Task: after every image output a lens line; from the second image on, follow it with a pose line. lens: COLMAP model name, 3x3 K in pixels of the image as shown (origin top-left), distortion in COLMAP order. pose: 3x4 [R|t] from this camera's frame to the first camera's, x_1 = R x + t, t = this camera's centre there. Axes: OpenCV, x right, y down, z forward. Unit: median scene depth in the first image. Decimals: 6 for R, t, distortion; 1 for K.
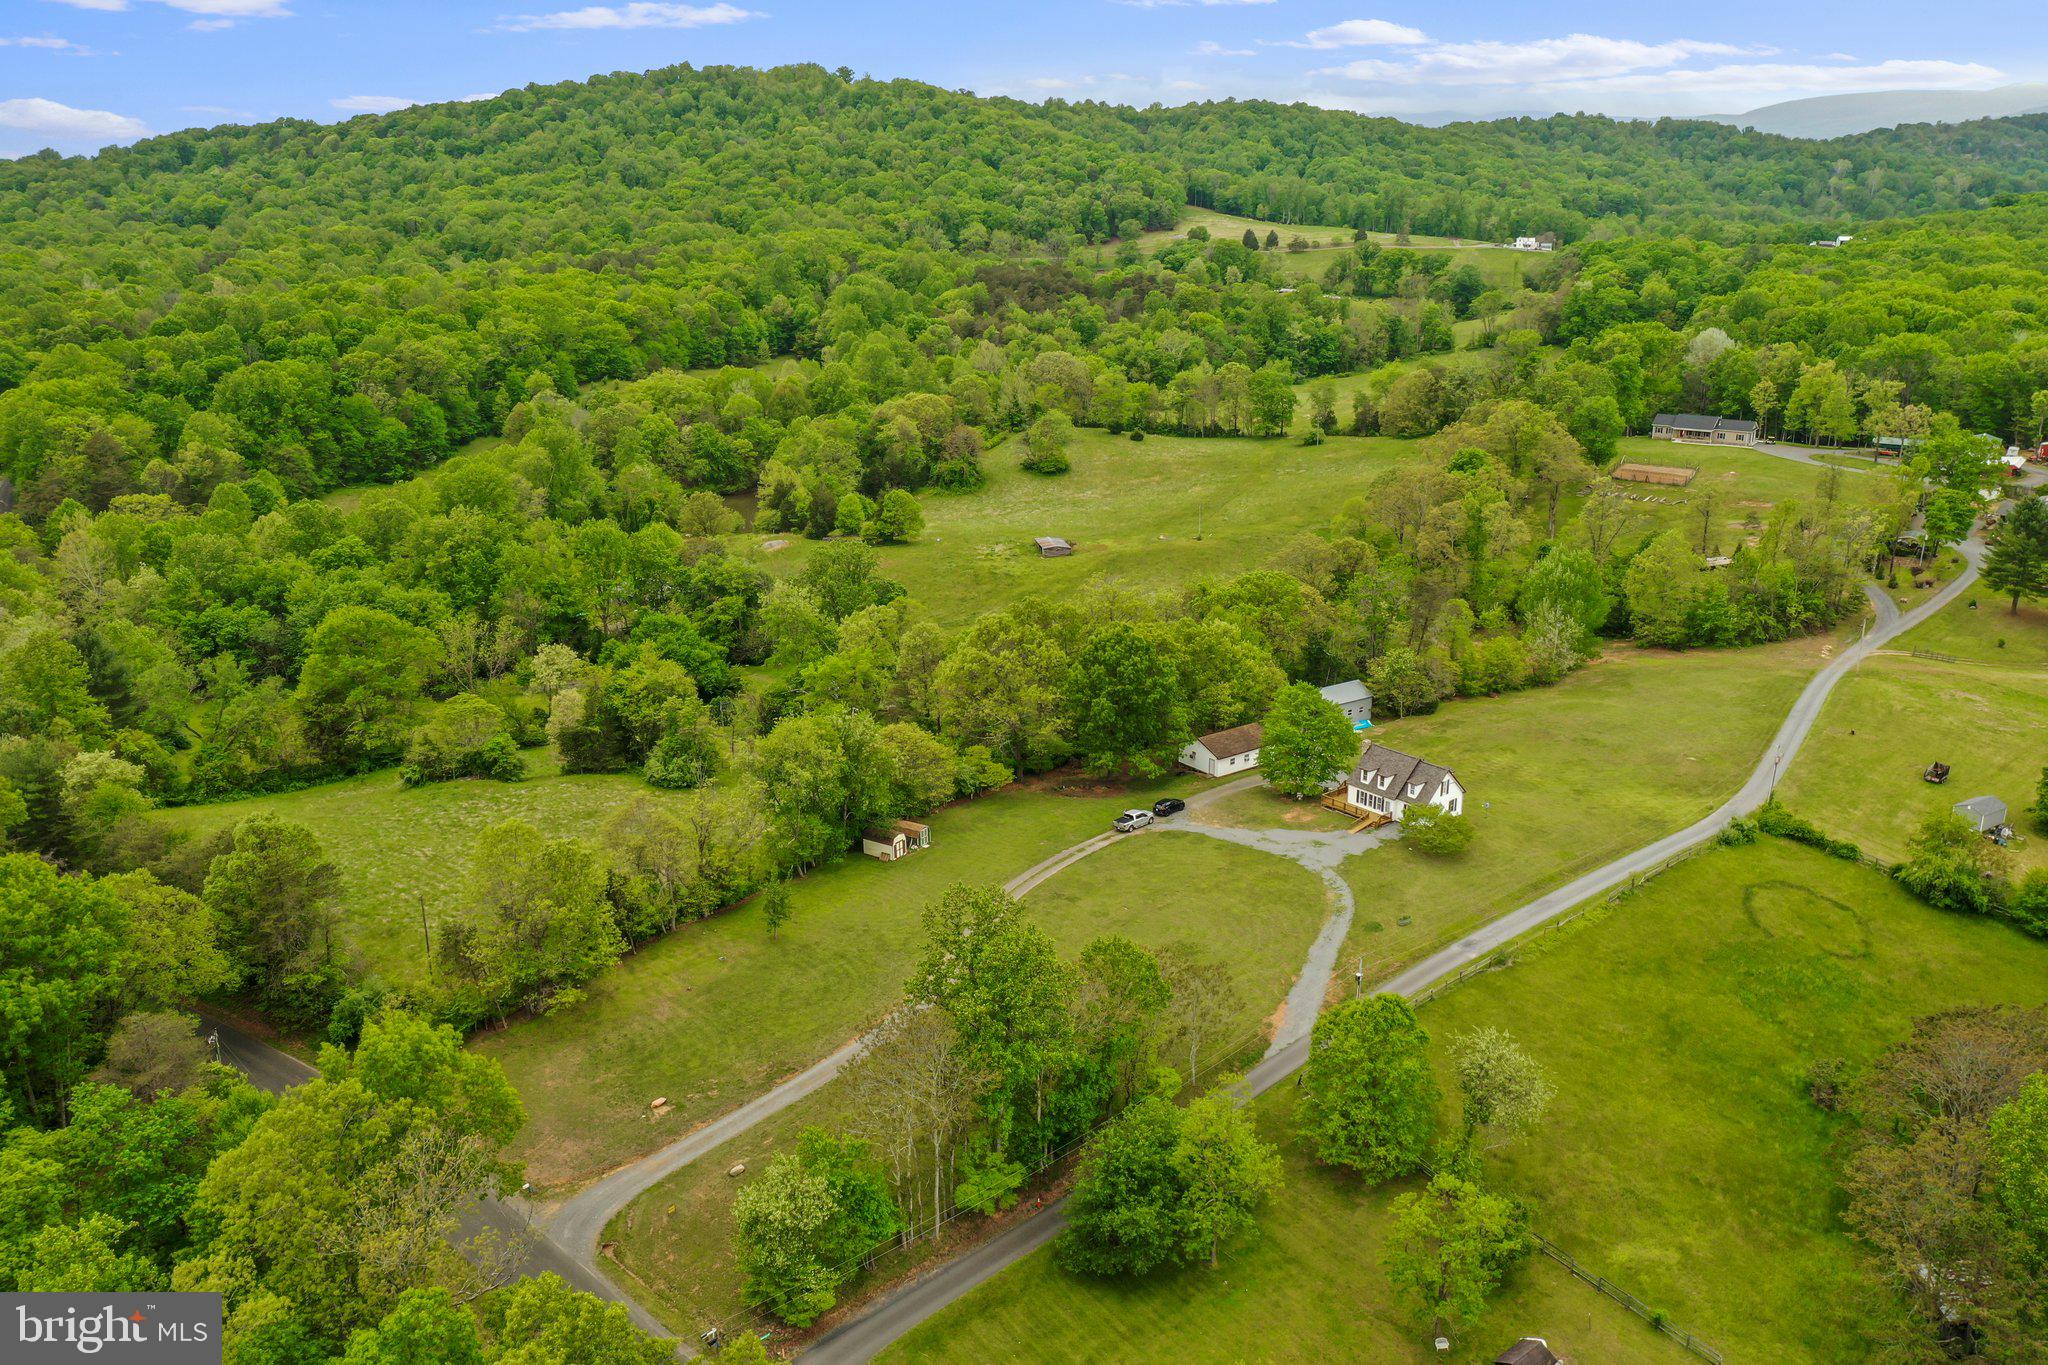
lens RADIAL K [[1590.3, 0, 1017.3], [0, 1590.3, 680.1], [0, 0, 1]] dist [-0.014306, -0.000658]
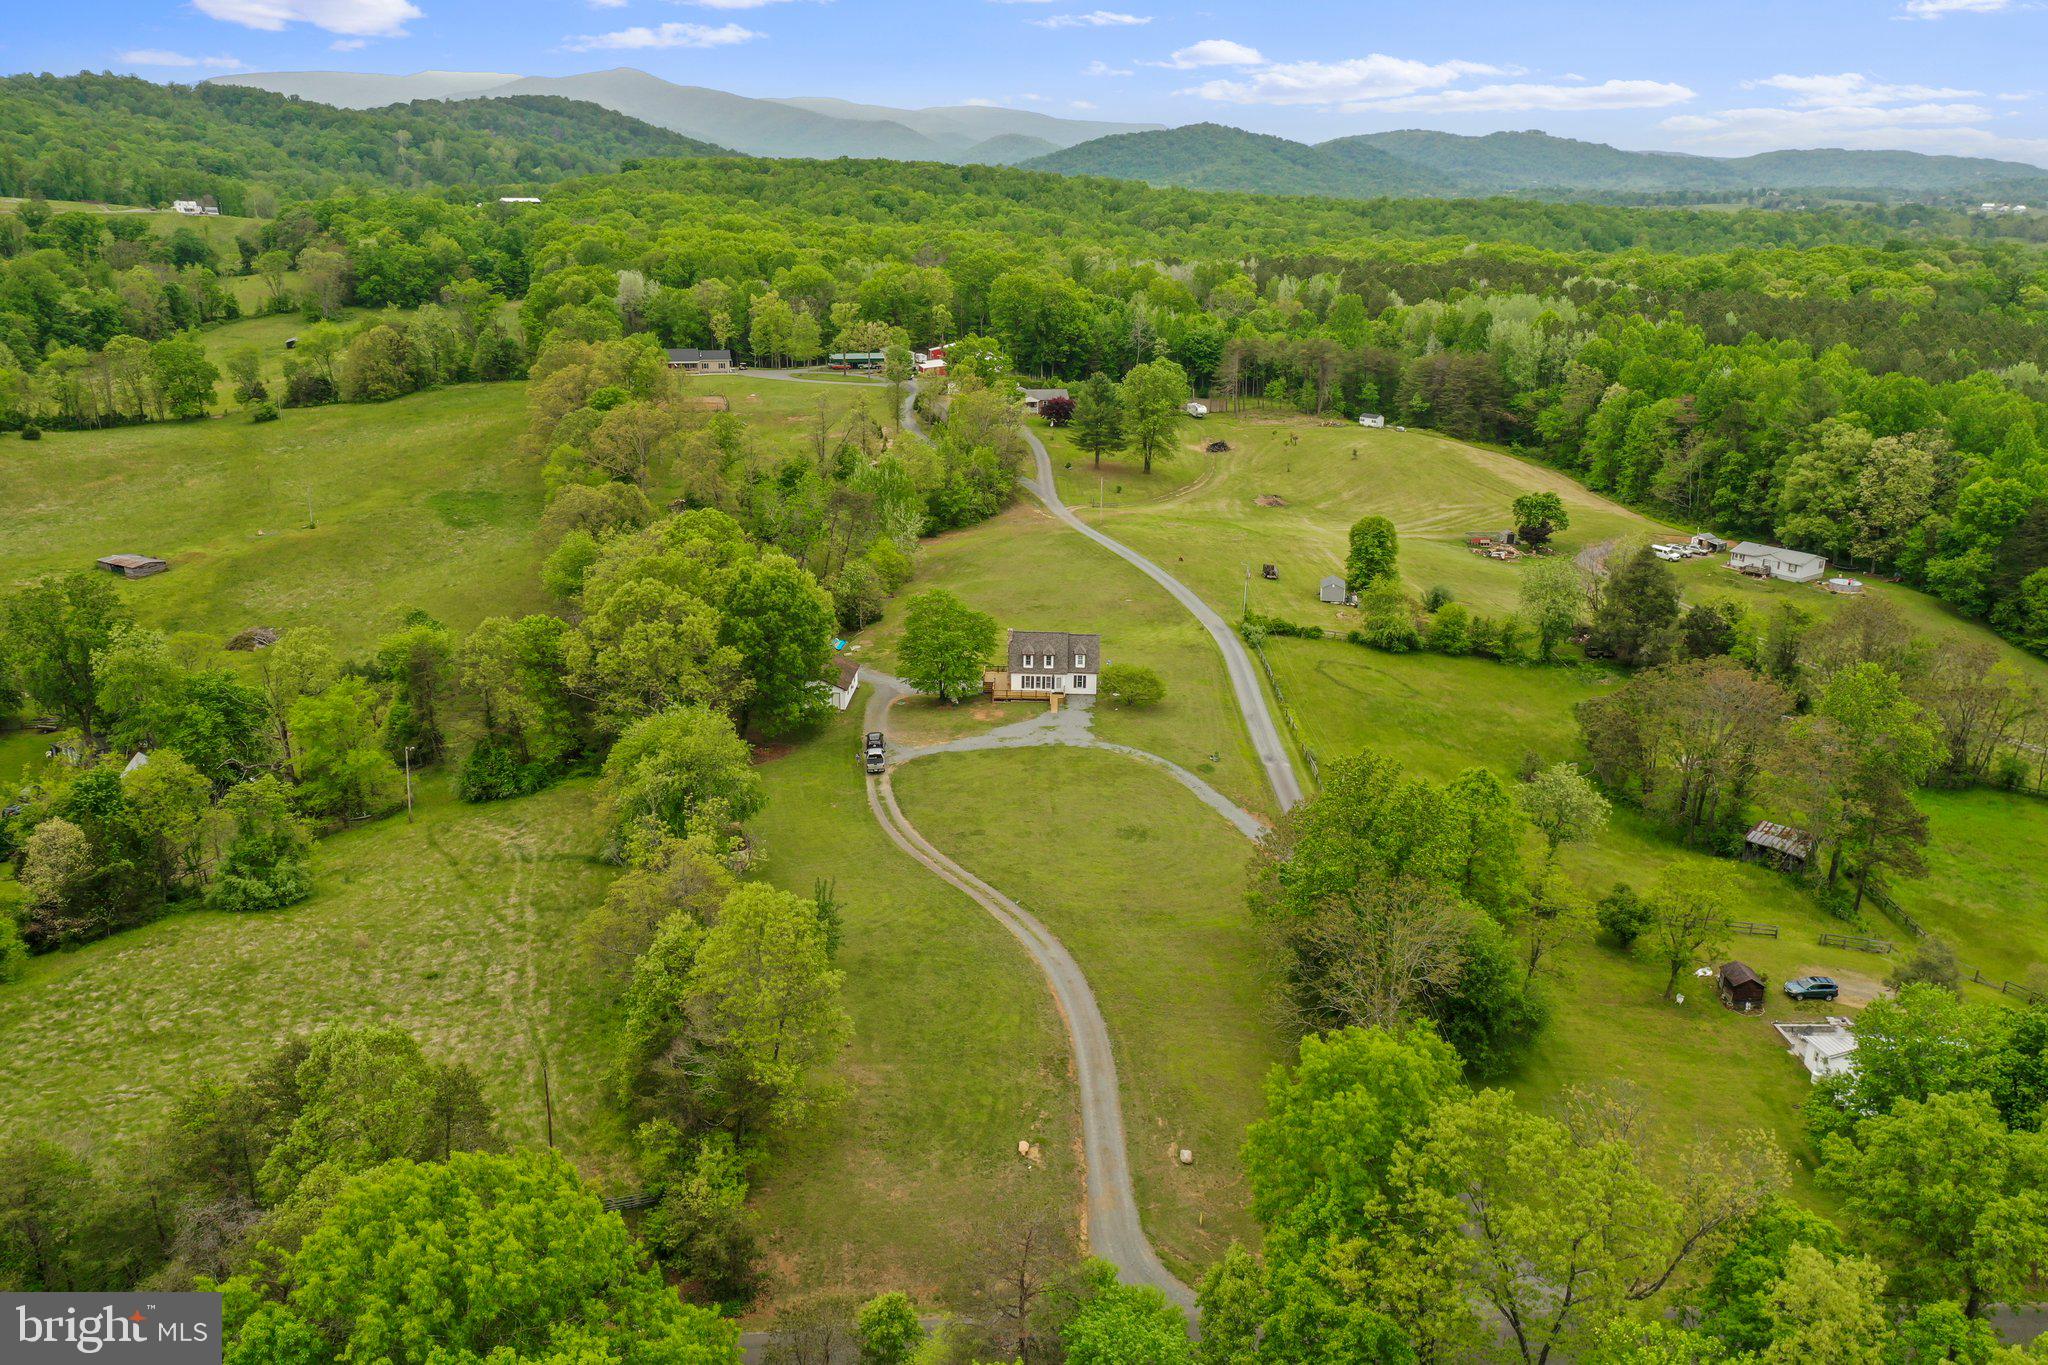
lens RADIAL K [[1590.3, 0, 1017.3], [0, 1590.3, 680.1], [0, 0, 1]] dist [-0.014306, -0.000658]
pose [[0.637295, -0.220451, 0.738415, -0.212858], [0.211042, 0.971504, 0.107898, -0.015653], [-0.741159, 0.087073, 0.665659, 0.121339]]
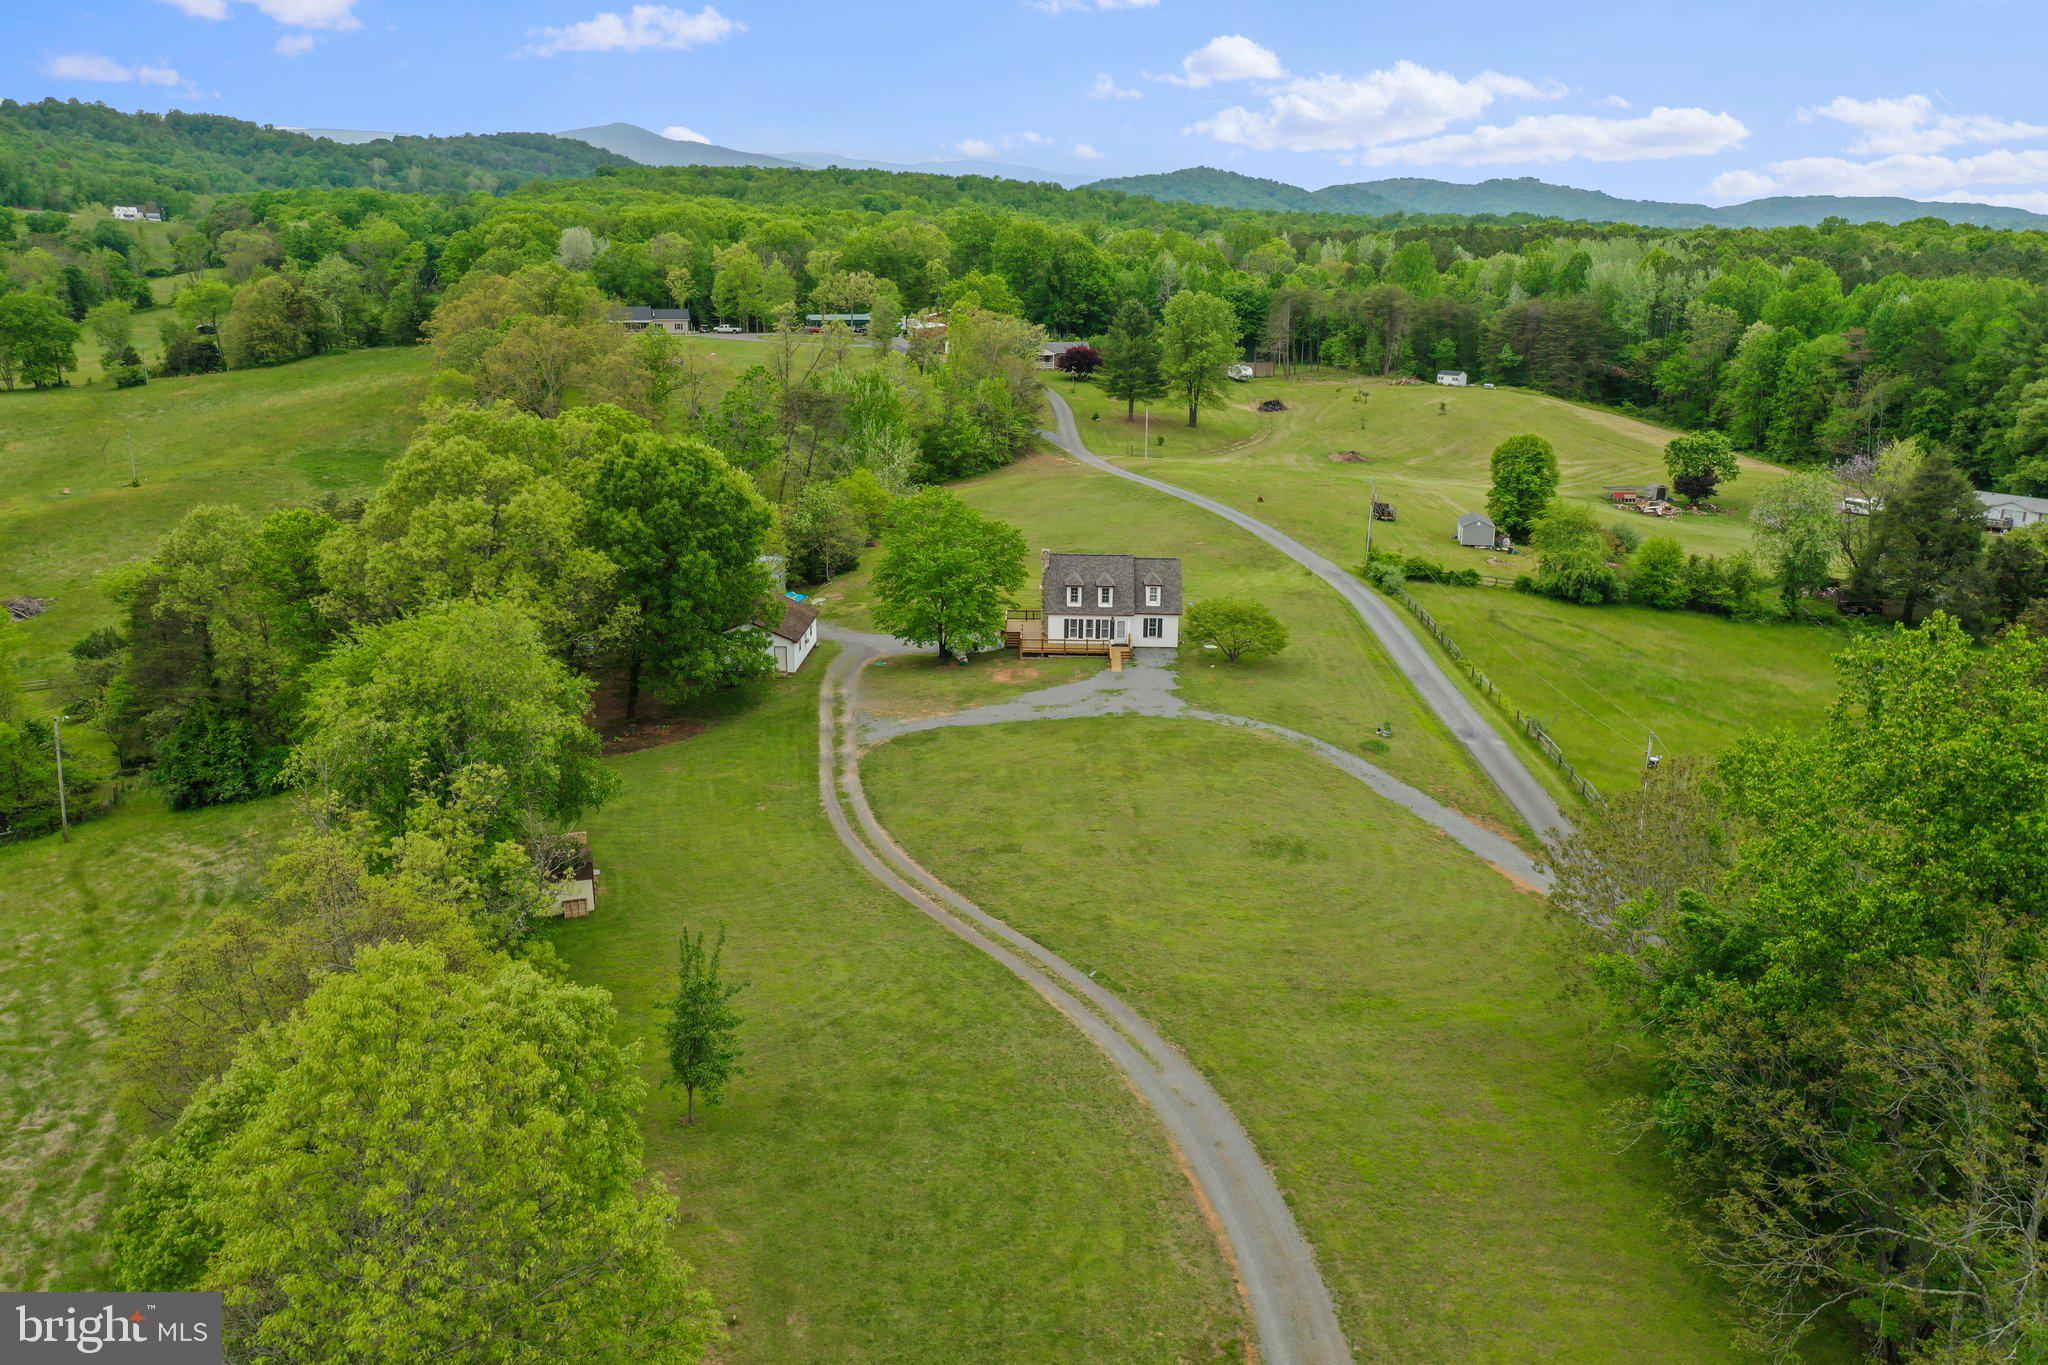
lens RADIAL K [[1590.3, 0, 1017.3], [0, 1590.3, 680.1], [0, 0, 1]] dist [-0.014306, -0.000658]
pose [[0.634204, -0.199628, 0.746950, -0.119289], [0.216296, 0.973328, 0.076481, 0.014733], [-0.742295, 0.113058, 0.660467, 0.220374]]
